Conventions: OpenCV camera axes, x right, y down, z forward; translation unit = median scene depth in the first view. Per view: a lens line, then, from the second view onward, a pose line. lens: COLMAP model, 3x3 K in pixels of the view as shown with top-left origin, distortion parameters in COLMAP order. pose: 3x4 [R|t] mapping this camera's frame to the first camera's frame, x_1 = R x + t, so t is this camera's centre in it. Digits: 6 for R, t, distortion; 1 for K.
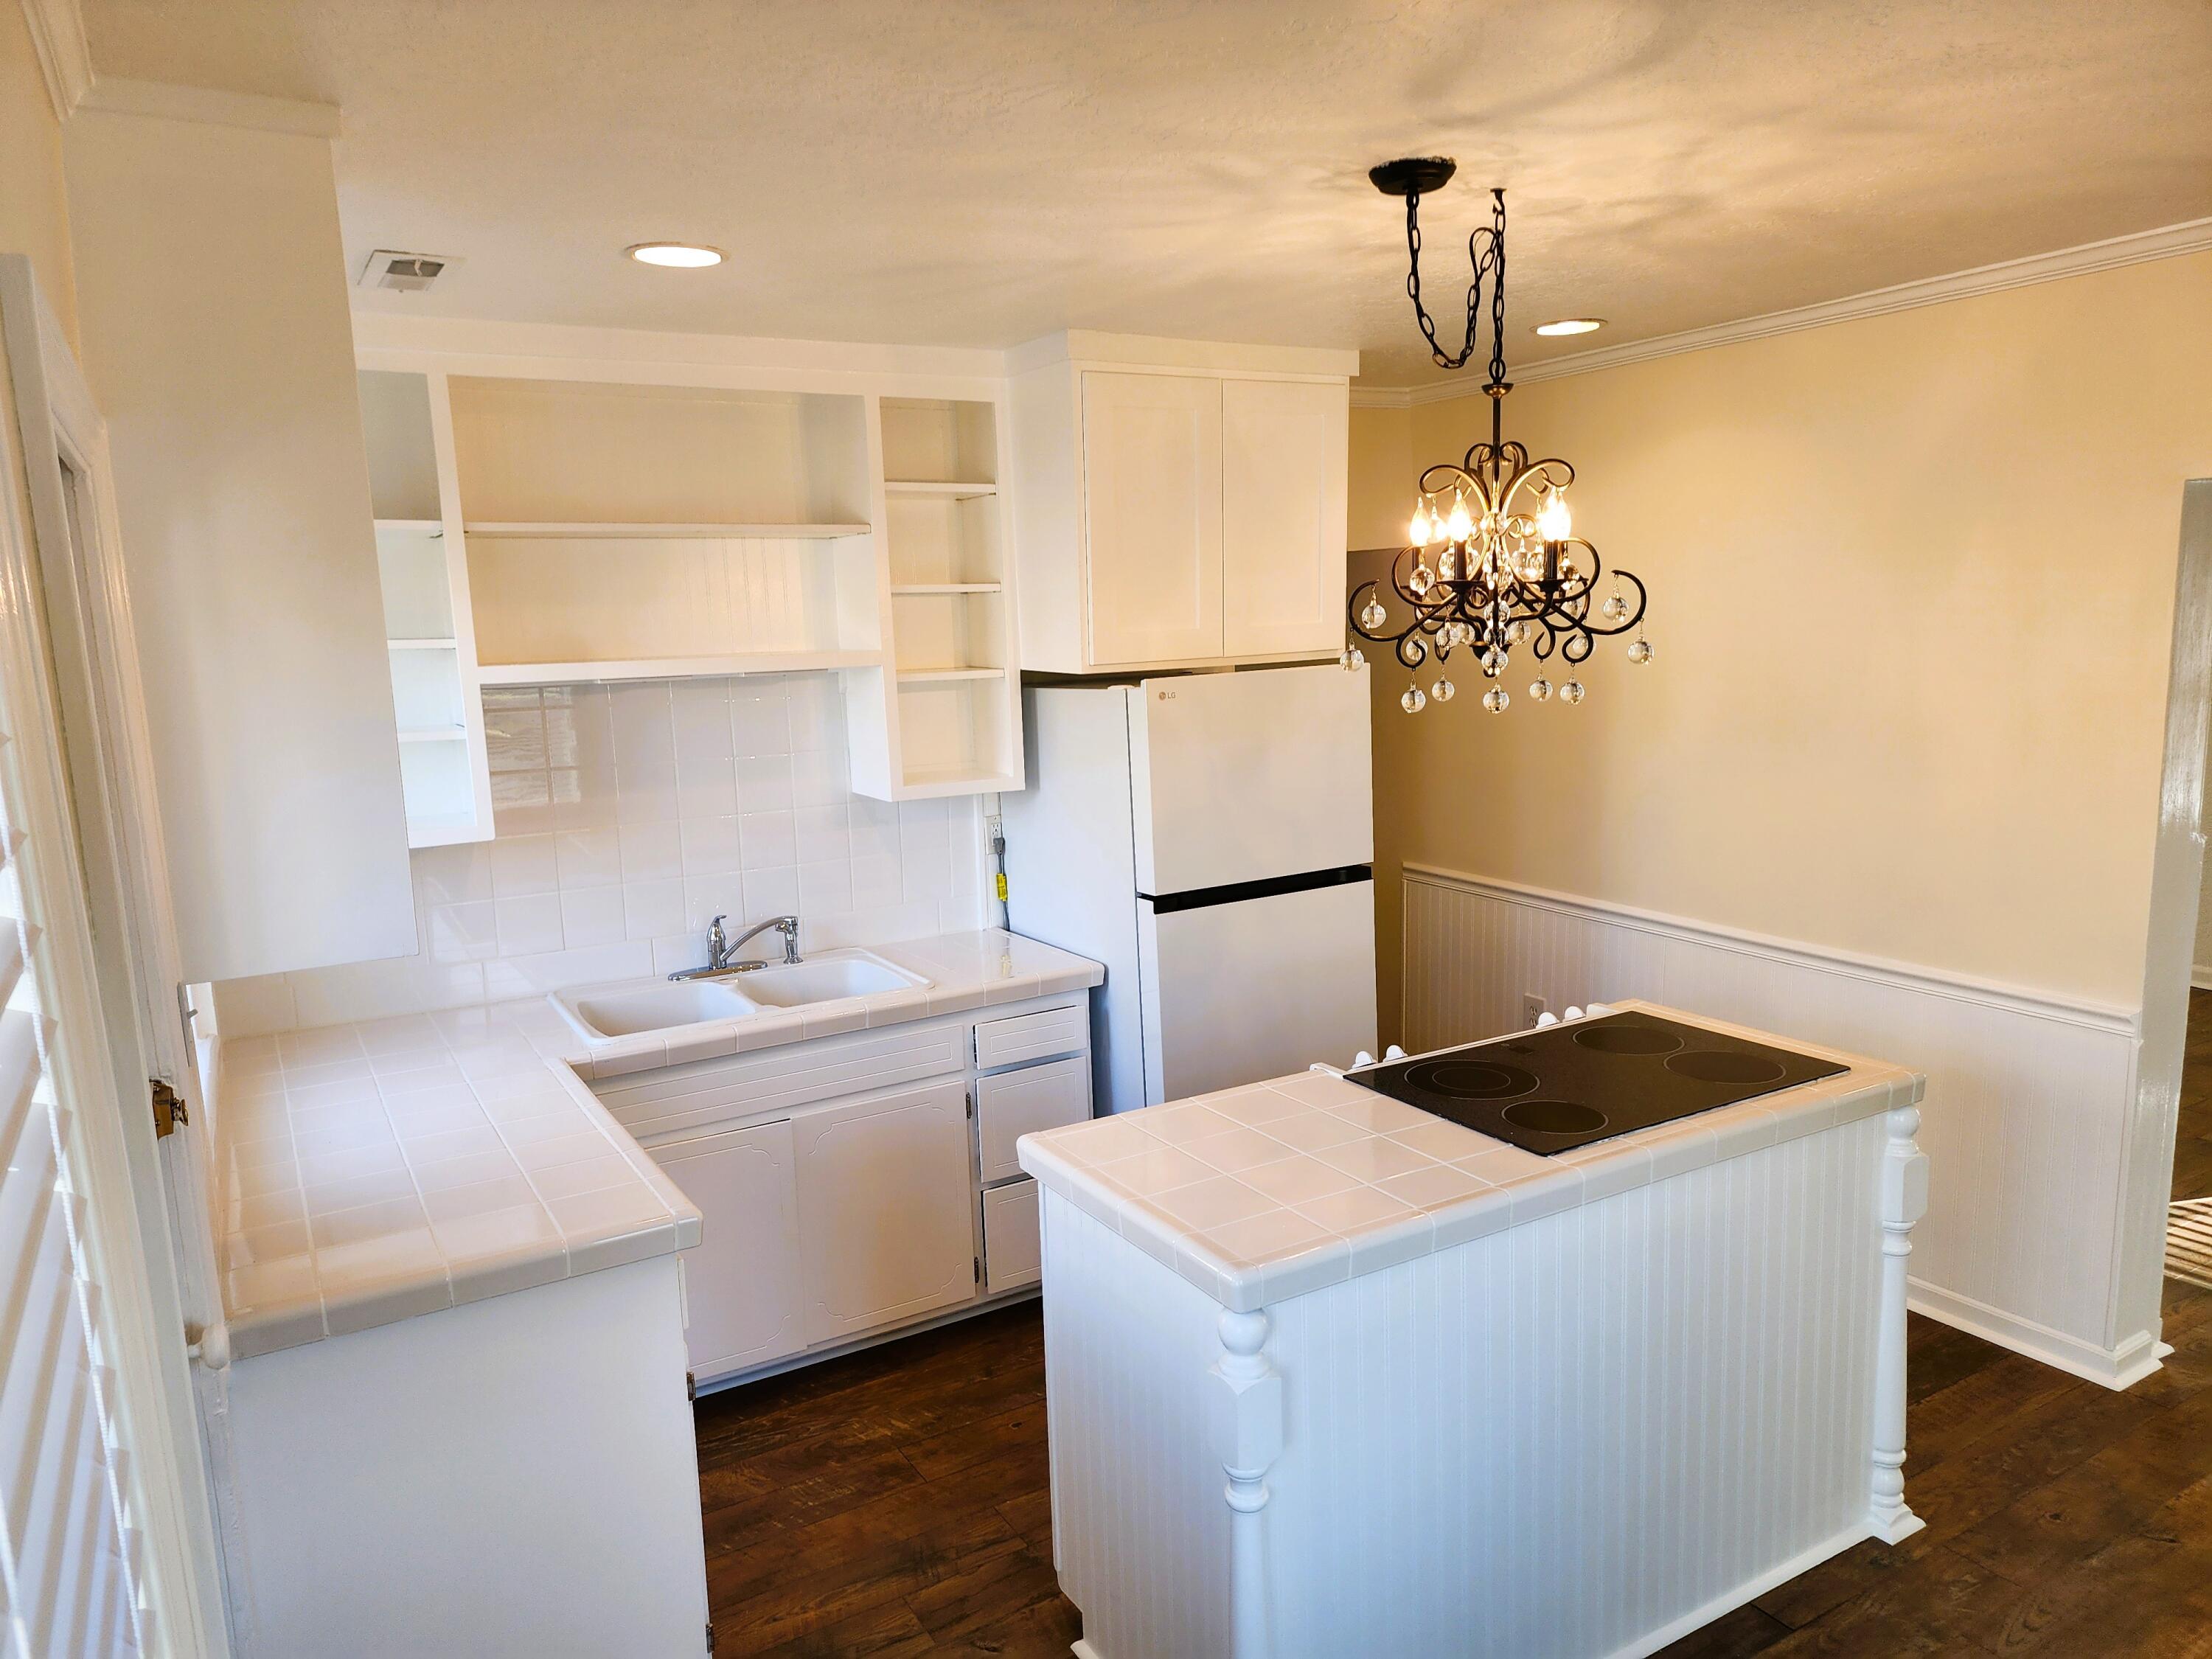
lens RADIAL K [[1472.2, 0, 1100.3], [0, 1472.2, 839.7], [0, 0, 1]] dist [0.024632, -0.002076]
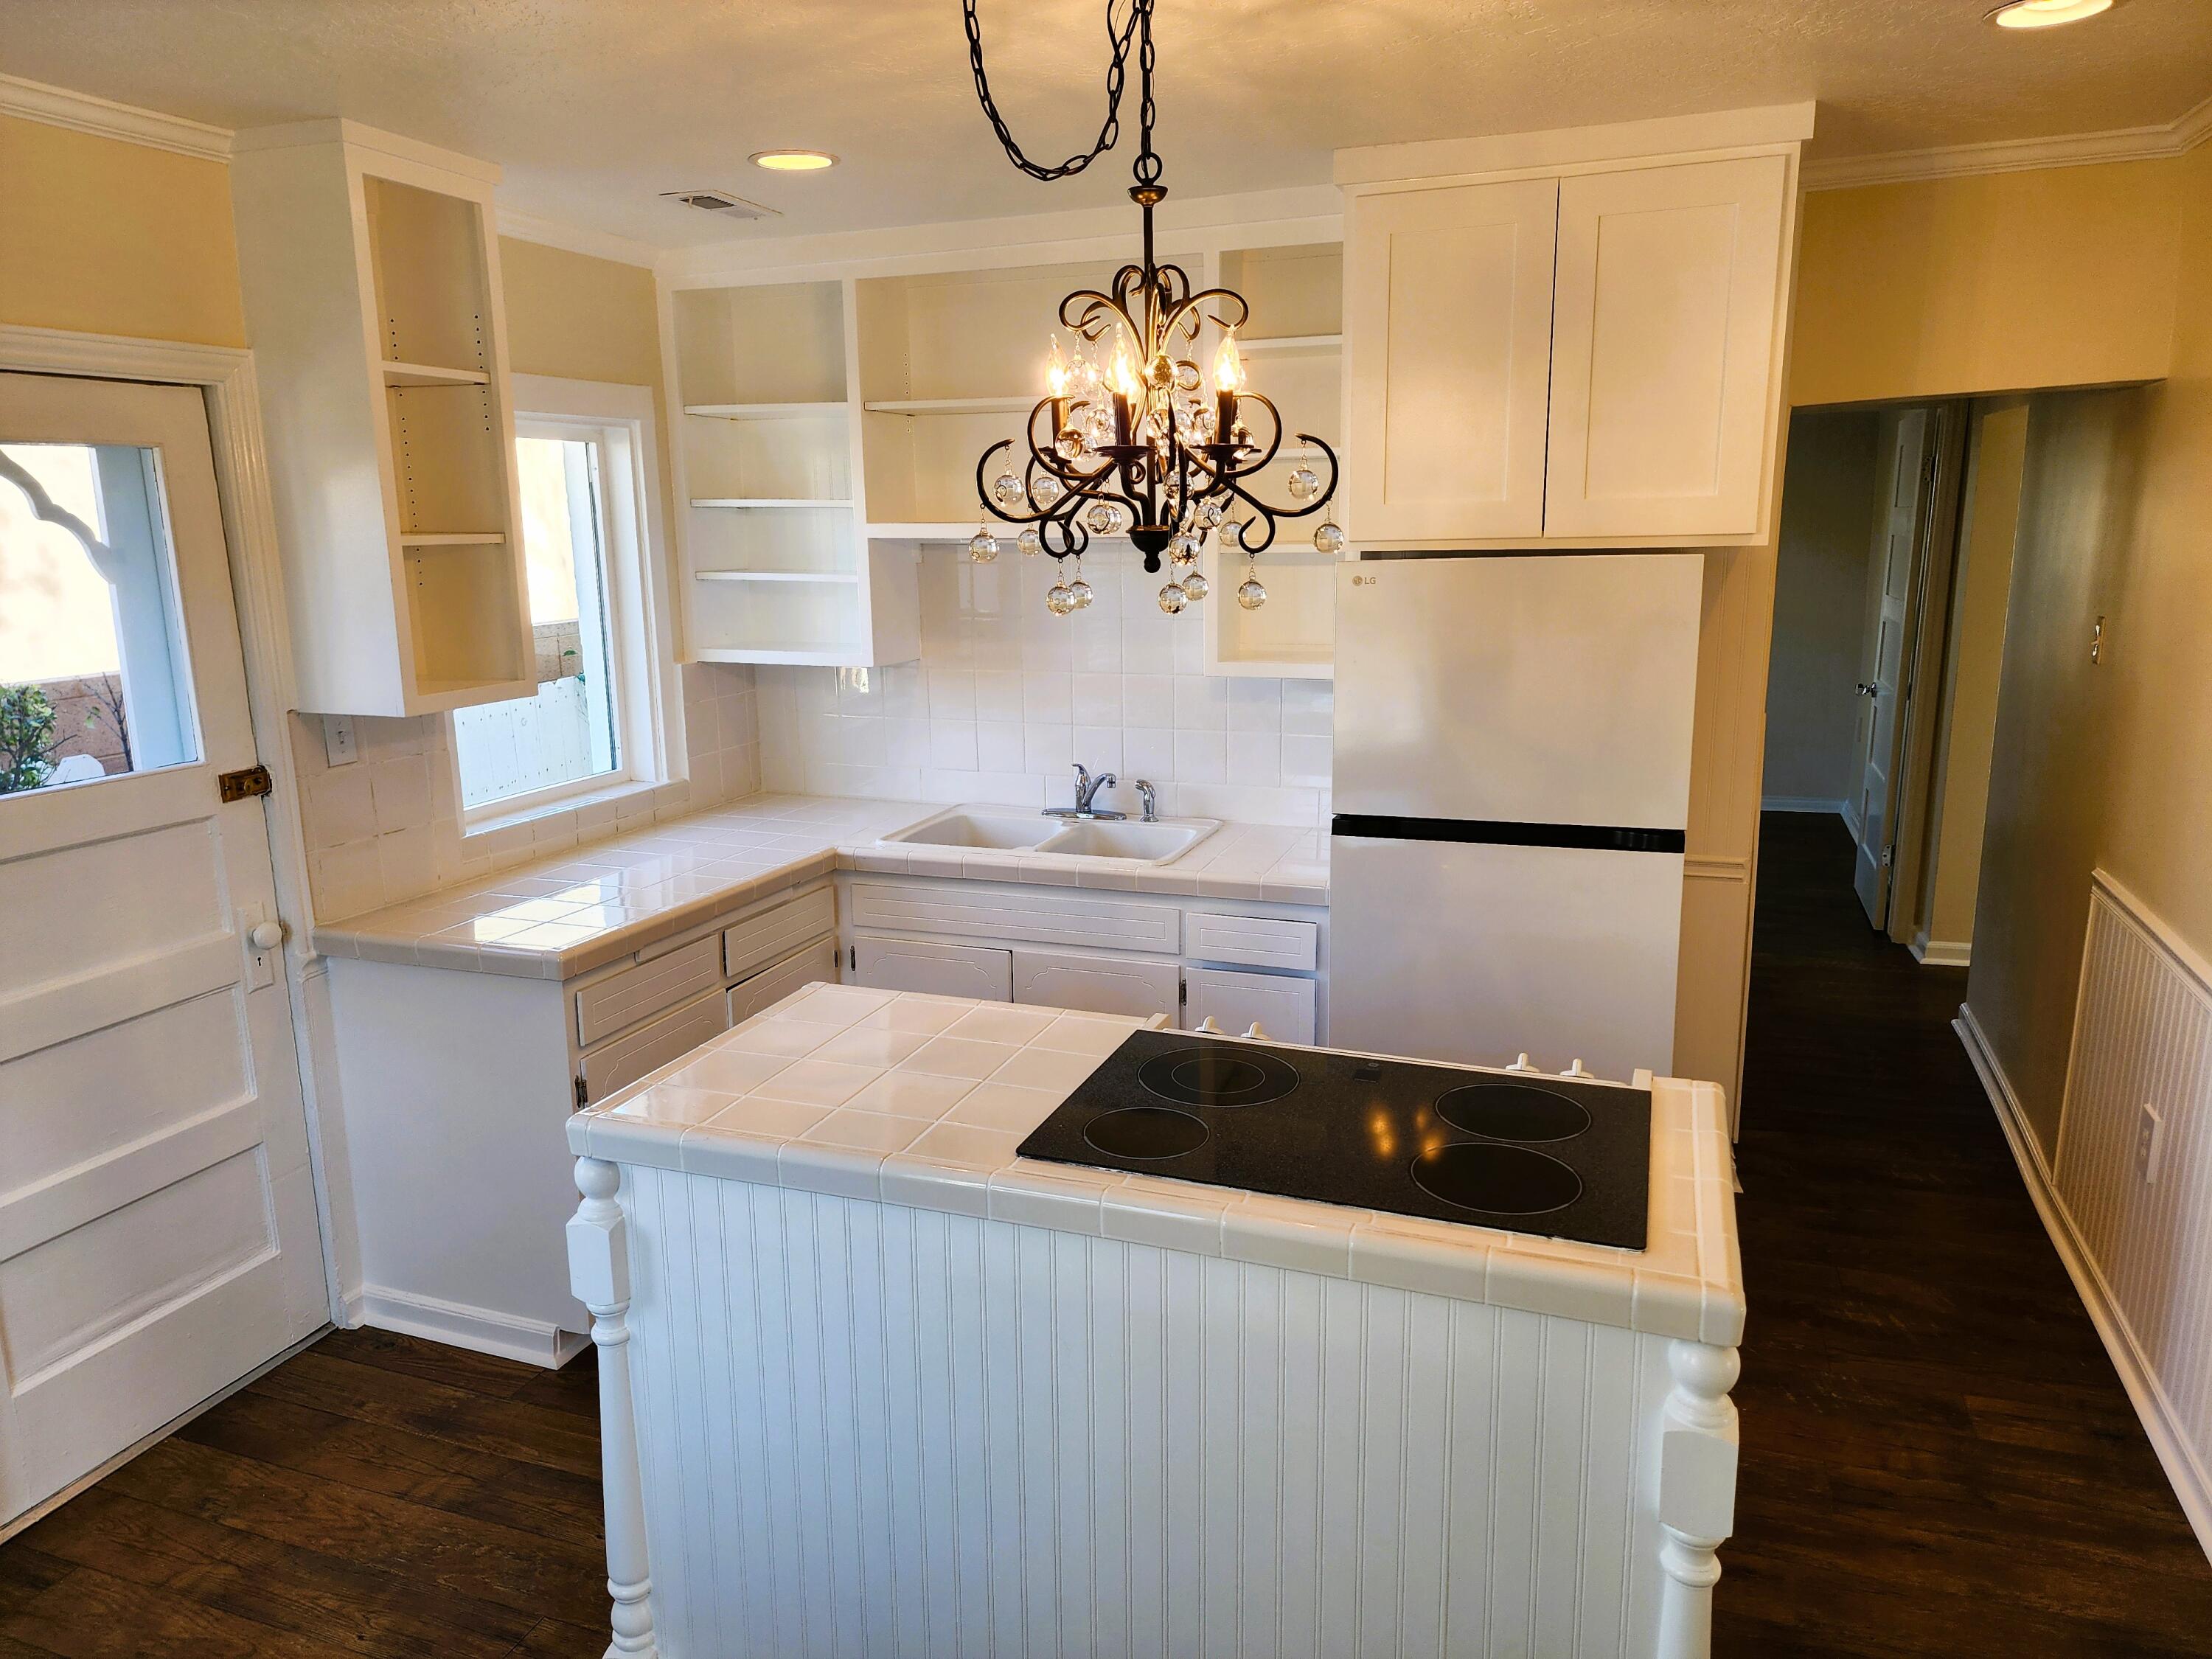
lens RADIAL K [[1476.2, 0, 1099.7], [0, 1476.2, 831.8], [0, 0, 1]] dist [0.010503, -0.002777]
pose [[0.627339, 0.189090, -0.755440, 0.794742], [-0.126304, 0.981935, 0.140897, -0.074185], [0.768435, 0.007025, 0.639889, 0.432383]]
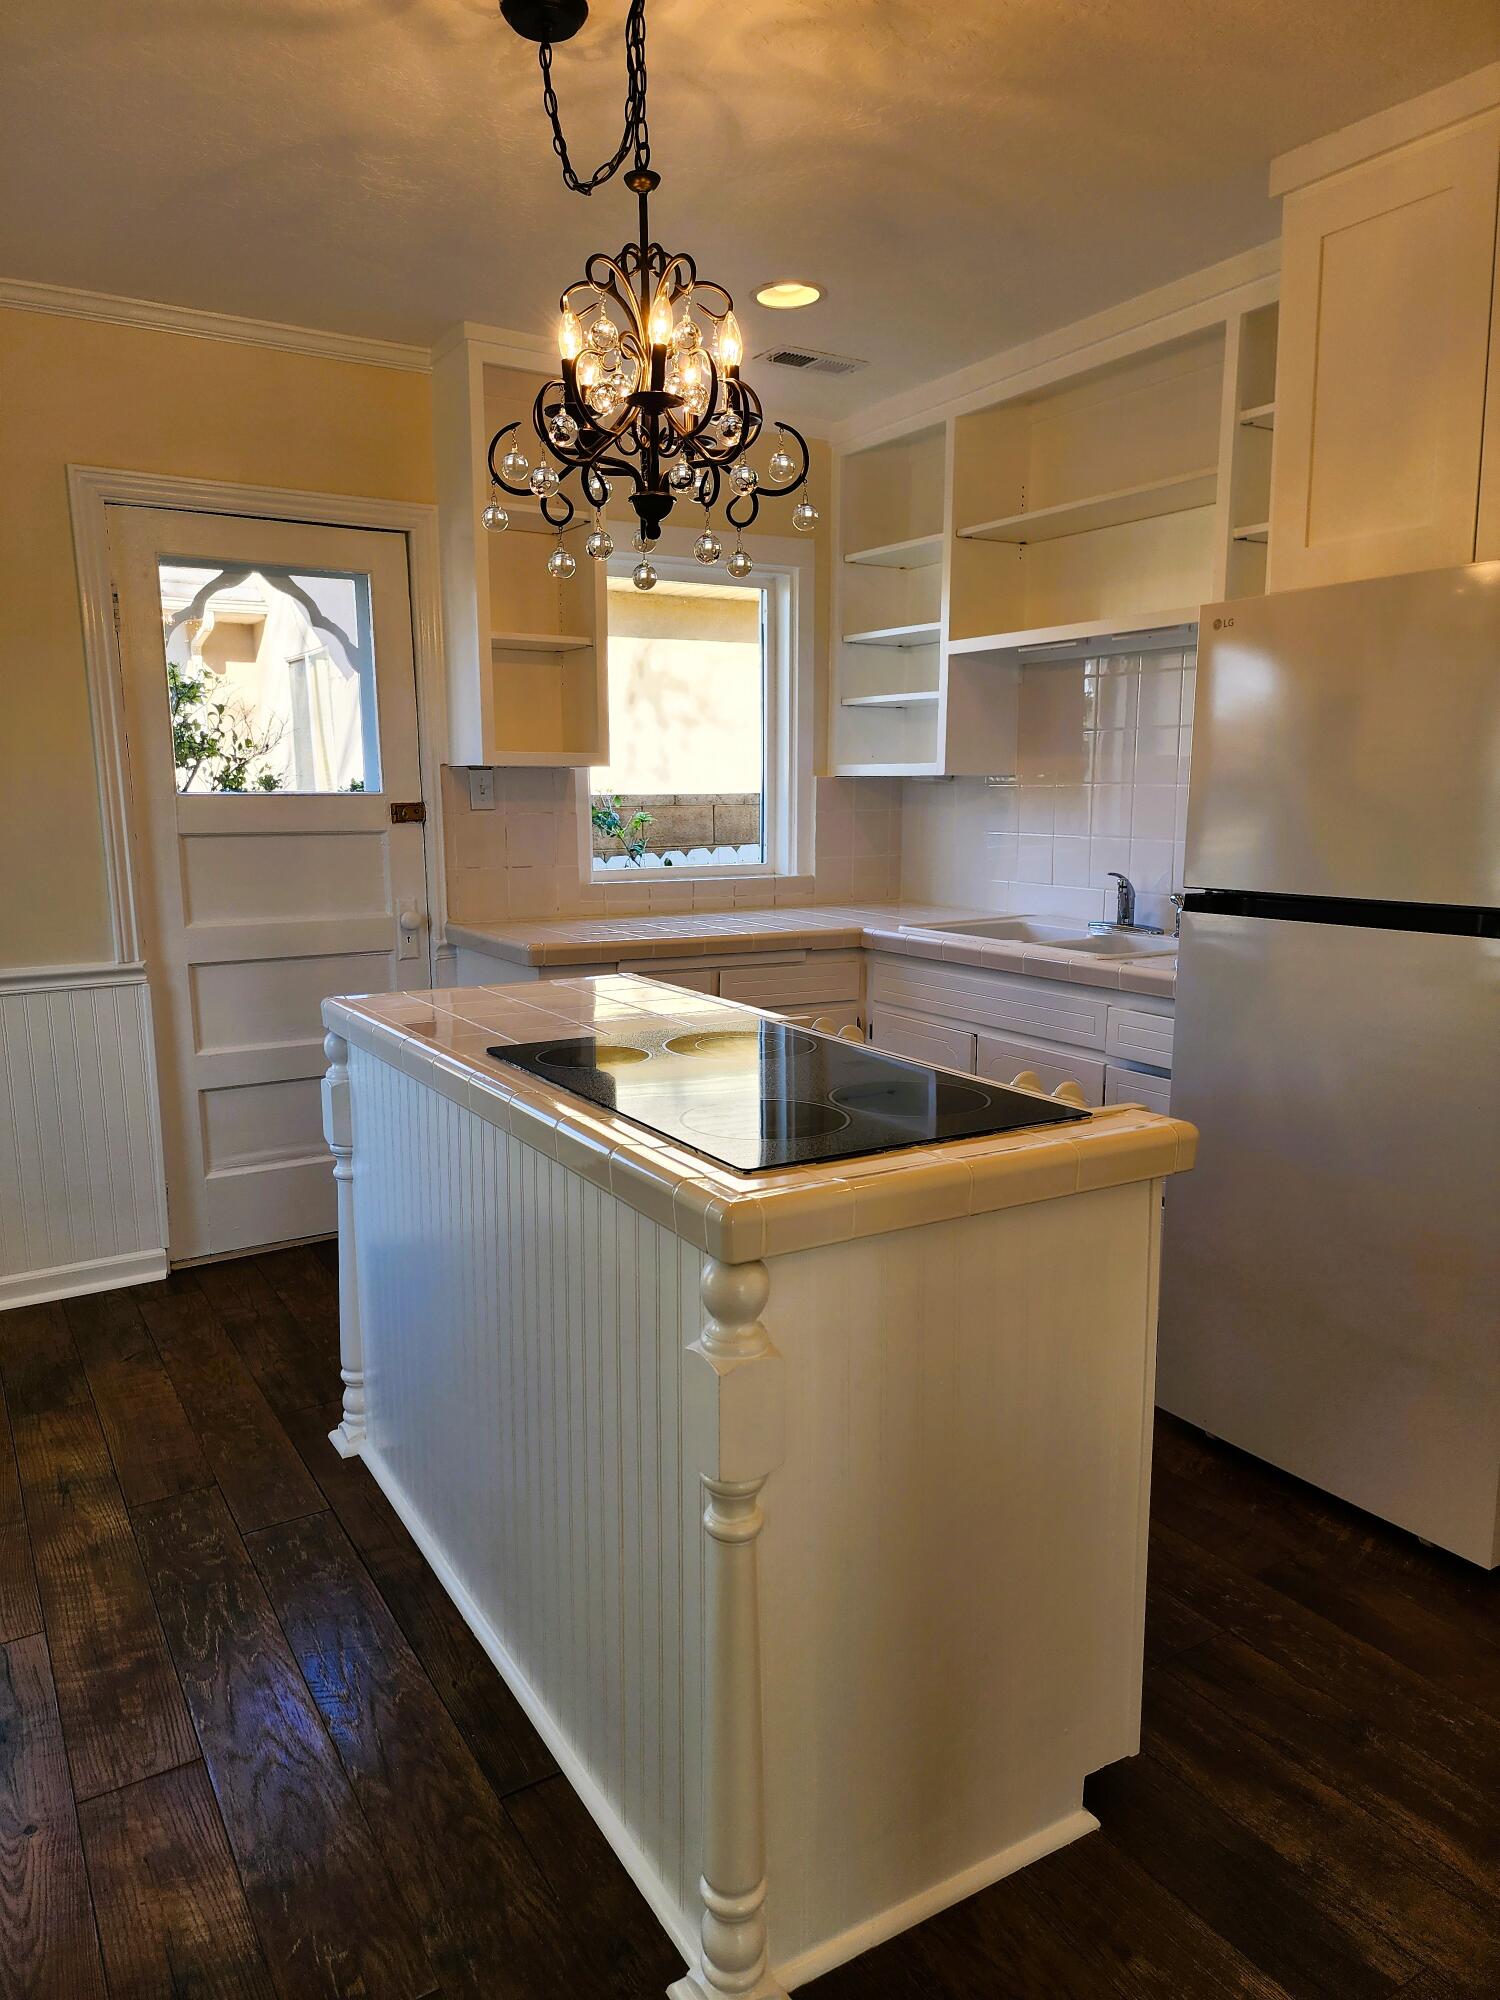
lens RADIAL K [[1350.1, 0, 748.7], [0, 1350.1, 1025.5], [0, 0, 1]] dist [0.020652, -0.001332]
pose [[-0.005167, 0.205113, -0.978725, 1.000608], [-0.150233, 0.967470, 0.203548, -0.003954], [0.988637, 0.148088, 0.025816, 0.985110]]
